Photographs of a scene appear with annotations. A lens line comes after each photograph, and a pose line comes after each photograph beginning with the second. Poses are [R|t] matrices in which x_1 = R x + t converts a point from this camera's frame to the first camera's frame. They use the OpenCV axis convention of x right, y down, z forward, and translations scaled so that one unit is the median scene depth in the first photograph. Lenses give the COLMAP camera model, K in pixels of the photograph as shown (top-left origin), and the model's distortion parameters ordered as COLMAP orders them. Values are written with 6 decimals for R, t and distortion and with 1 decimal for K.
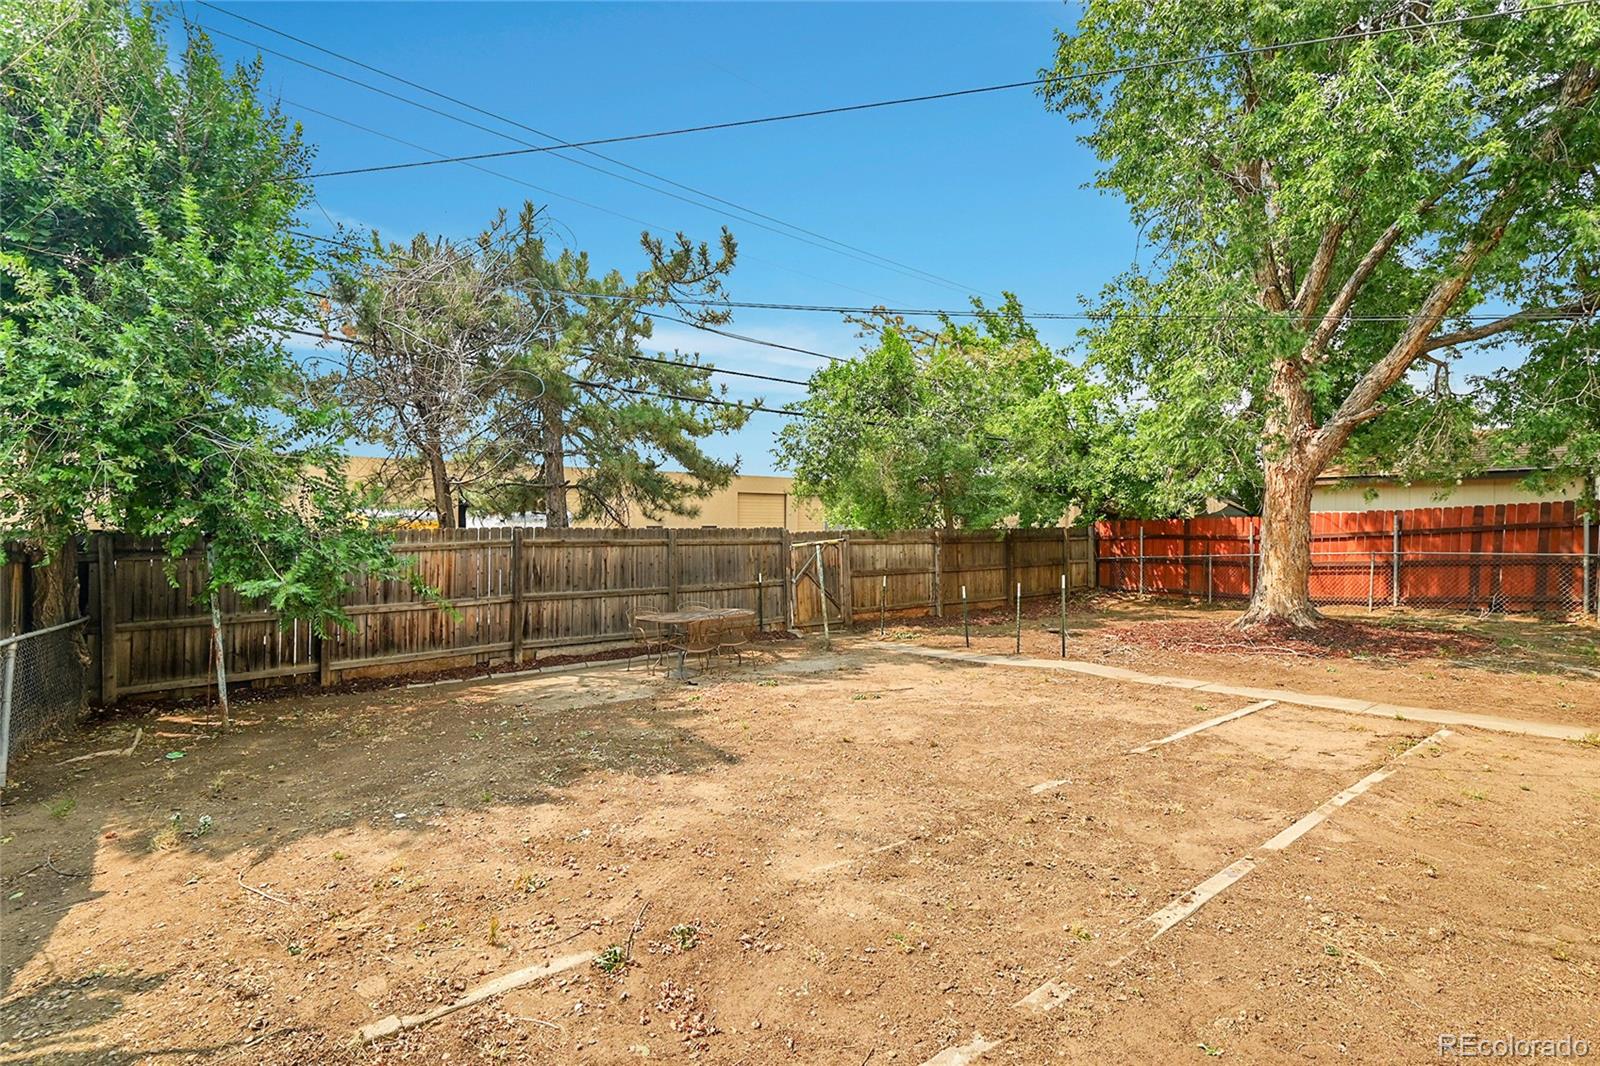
lens RADIAL K [[726.4, 0, 805.7], [0, 726.4, 532.4], [0, 0, 1]] dist [-0.003970, -0.000389]
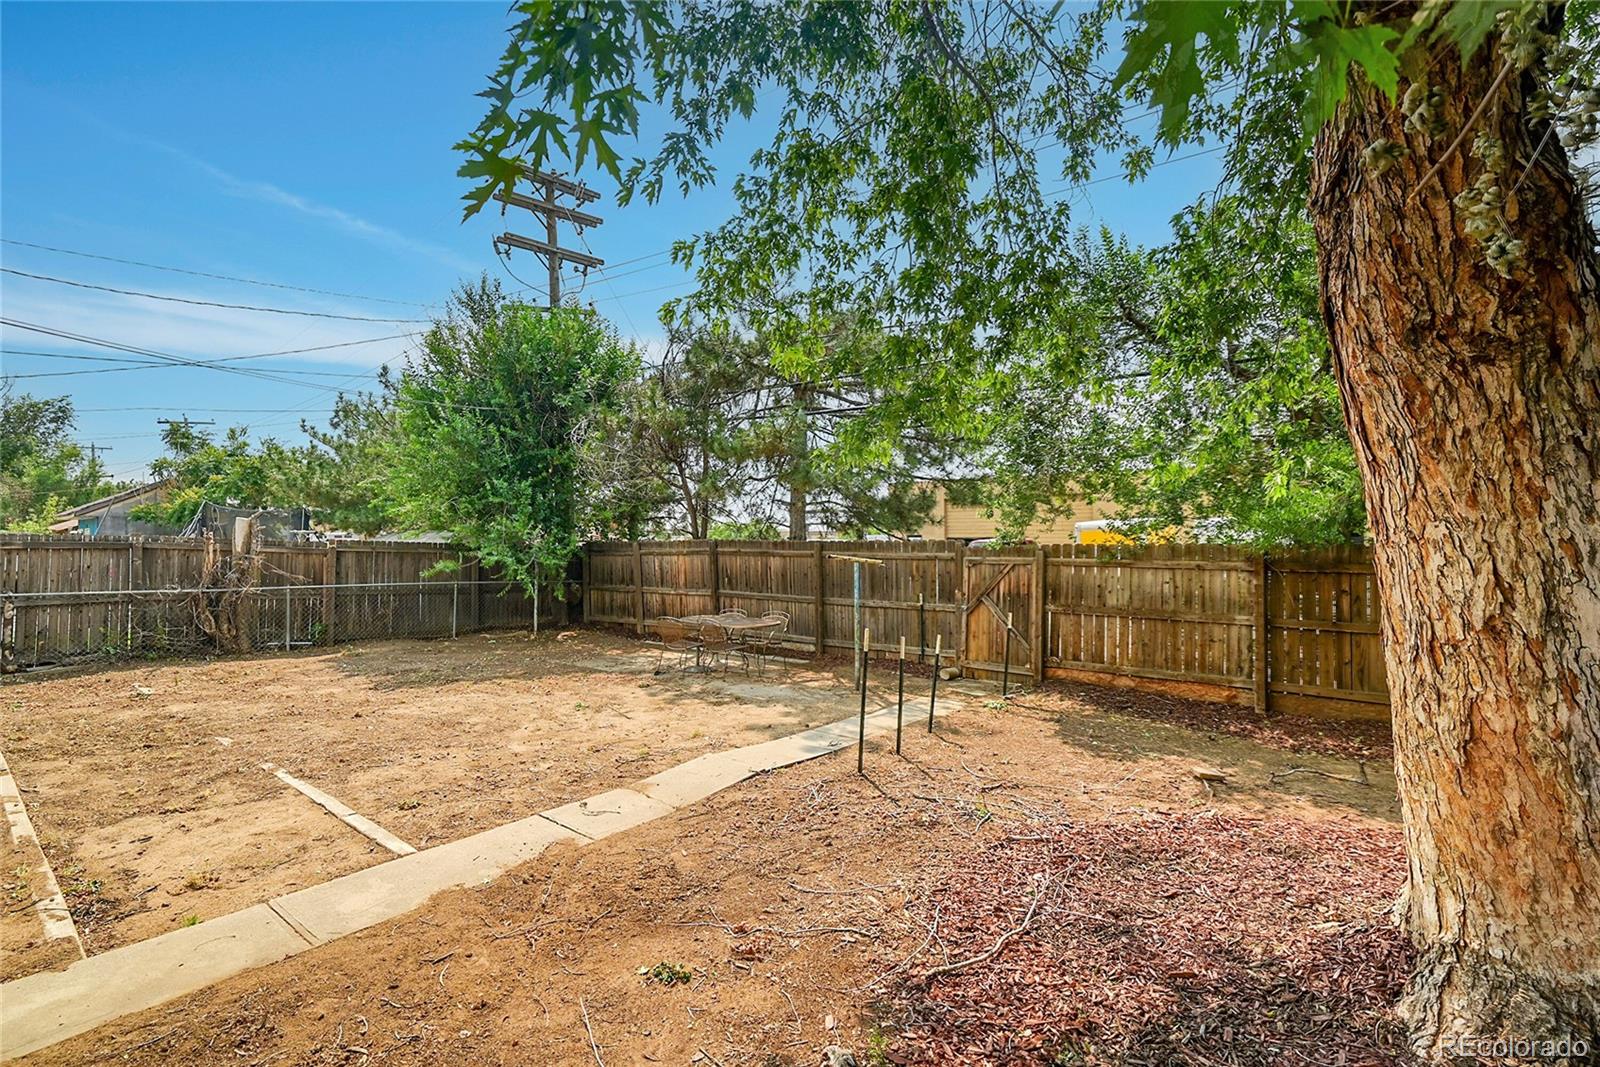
lens RADIAL K [[726.4, 0, 808.8], [0, 726.4, 532.8], [0, 0, 1]] dist [-0.003970, -0.000389]
pose [[0.238427, -0.003054, -0.971156, 0.928051], [-0.002839, 0.999989, -0.003842, -0.014611], [0.971156, 0.003673, 0.238416, 0.849813]]
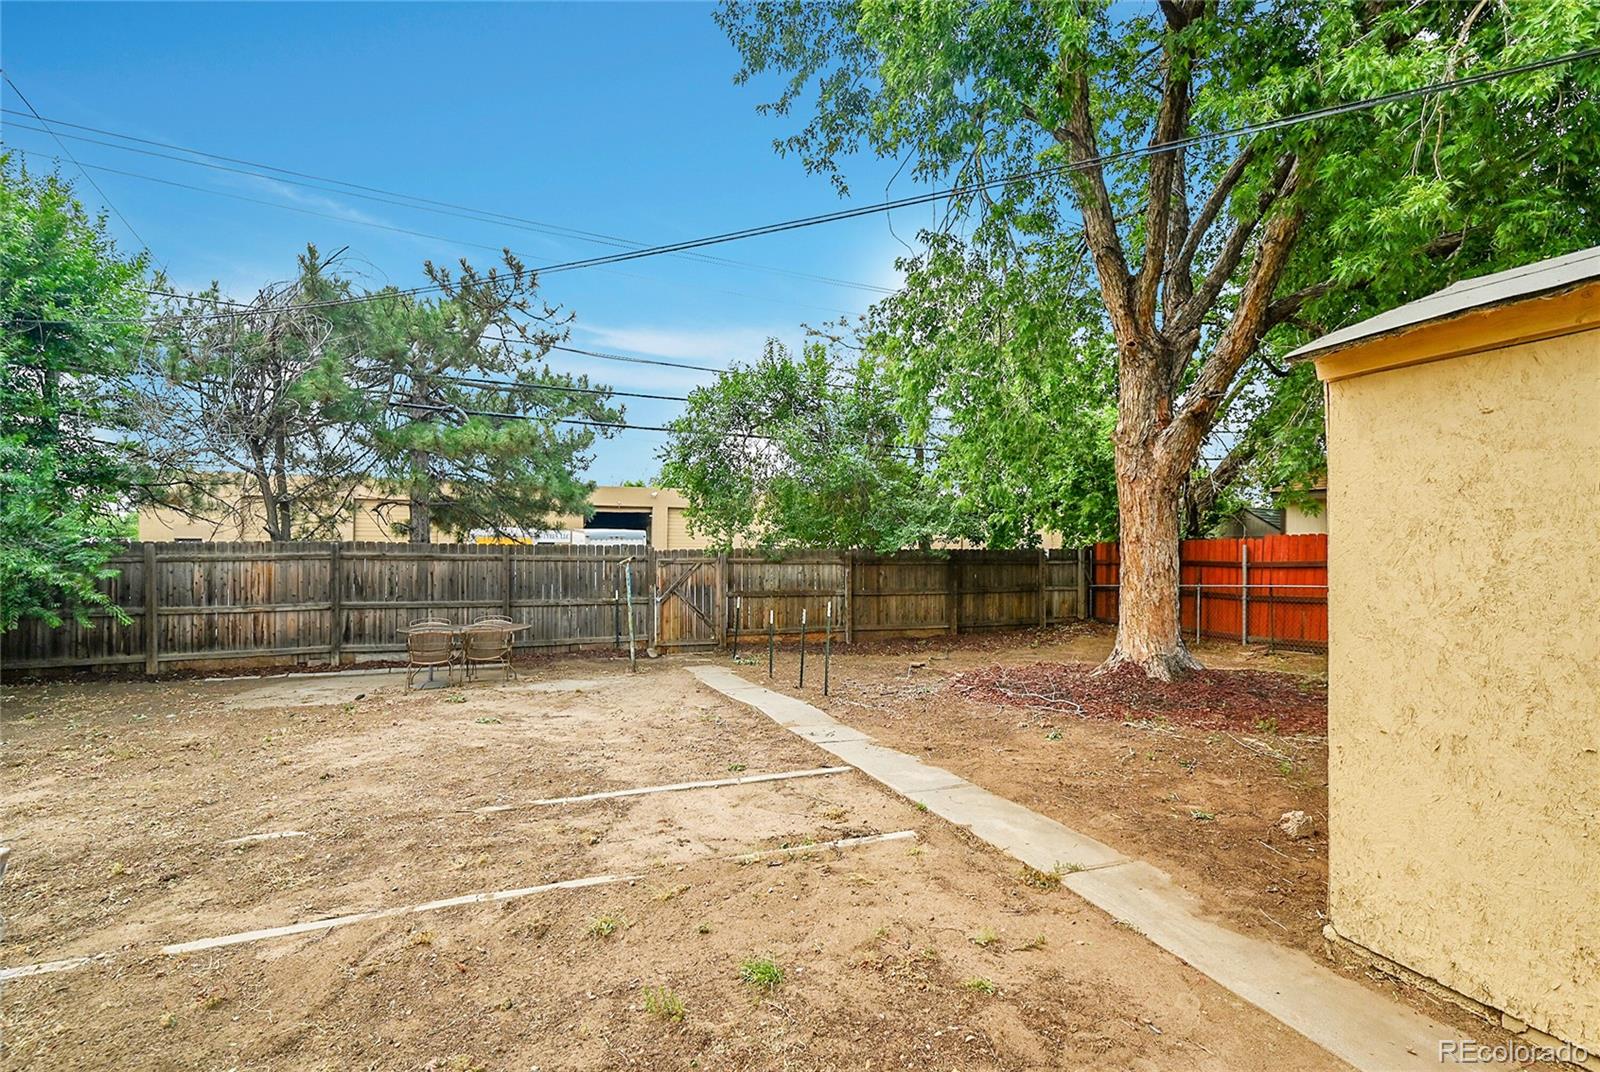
lens RADIAL K [[706.4, 0, 808.8], [0, 706.4, 543.8], [0, 0, 1]] dist [-0.004695, -0.000164]
pose [[0.958403, 0.009827, -0.285250, 0.593743], [-0.013219, 0.999863, -0.009969, -0.002371], [0.285113, 0.013325, 0.958401, 0.179727]]
